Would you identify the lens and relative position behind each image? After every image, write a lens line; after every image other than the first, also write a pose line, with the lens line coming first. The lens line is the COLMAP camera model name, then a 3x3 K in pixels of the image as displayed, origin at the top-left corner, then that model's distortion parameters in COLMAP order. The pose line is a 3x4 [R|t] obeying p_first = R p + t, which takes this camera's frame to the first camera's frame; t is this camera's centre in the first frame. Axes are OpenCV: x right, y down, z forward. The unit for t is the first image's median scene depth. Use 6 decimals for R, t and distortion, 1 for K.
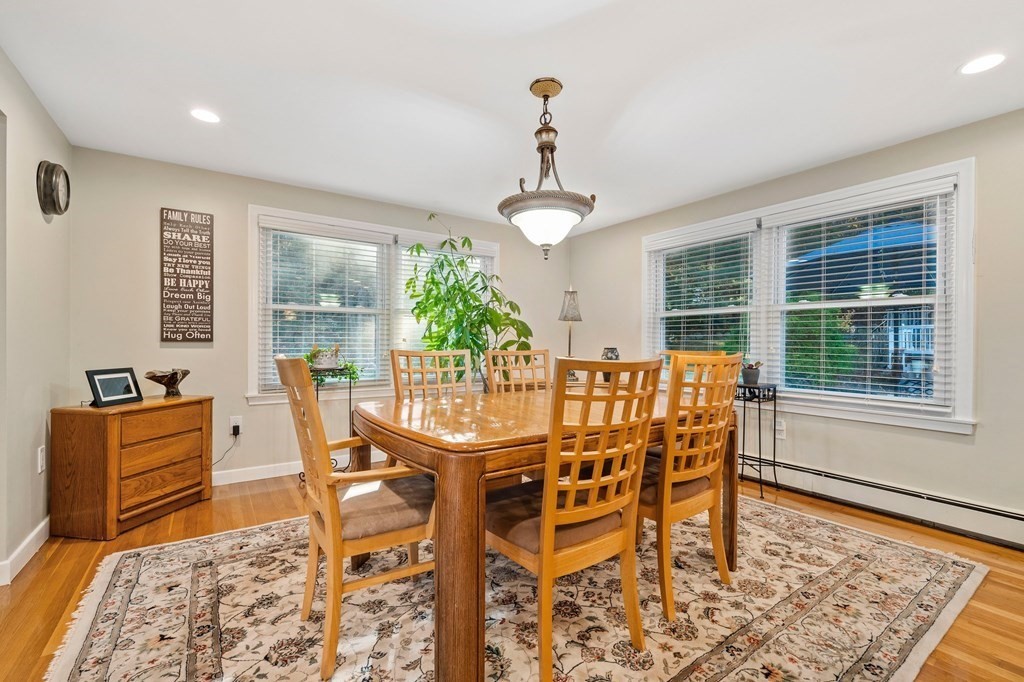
lens RADIAL K [[437.1, 0, 512.8], [0, 437.1, 341.8], [0, 0, 1]] dist [0.000592, 0.000266]
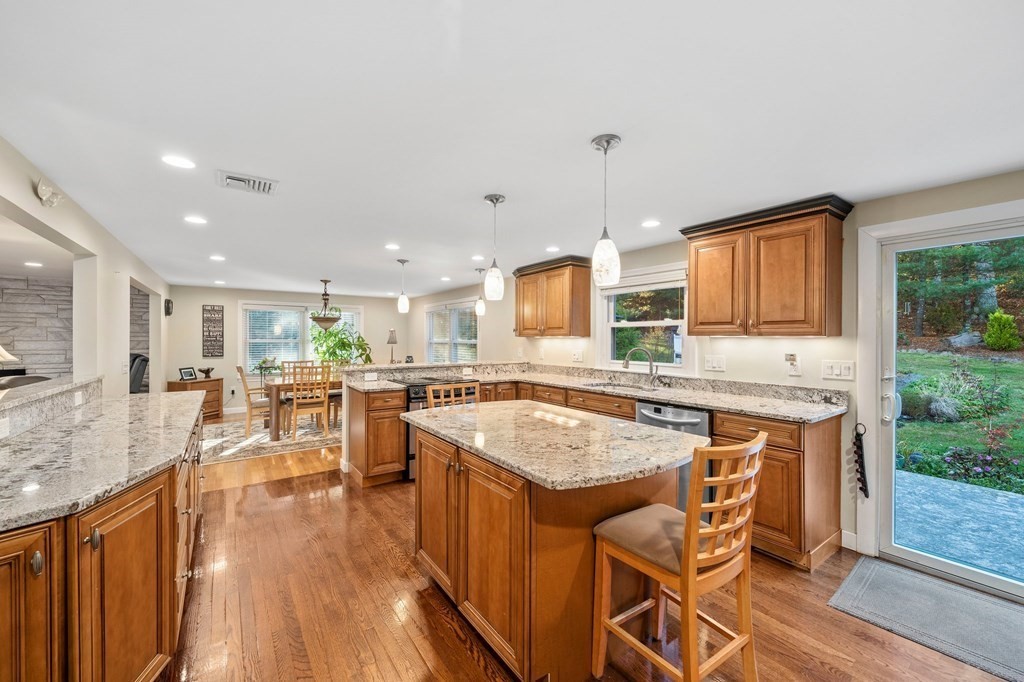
lens RADIAL K [[397.8, 0, 513.6], [0, 397.8, 339.0], [0, 0, 1]] dist [0.000264, -0.000173]
pose [[0.999859, -0.001805, 0.016711, 0.996559], [0.001883, 0.999987, -0.004667, -0.091774], [-0.016702, 0.004698, 0.999849, -1.388419]]
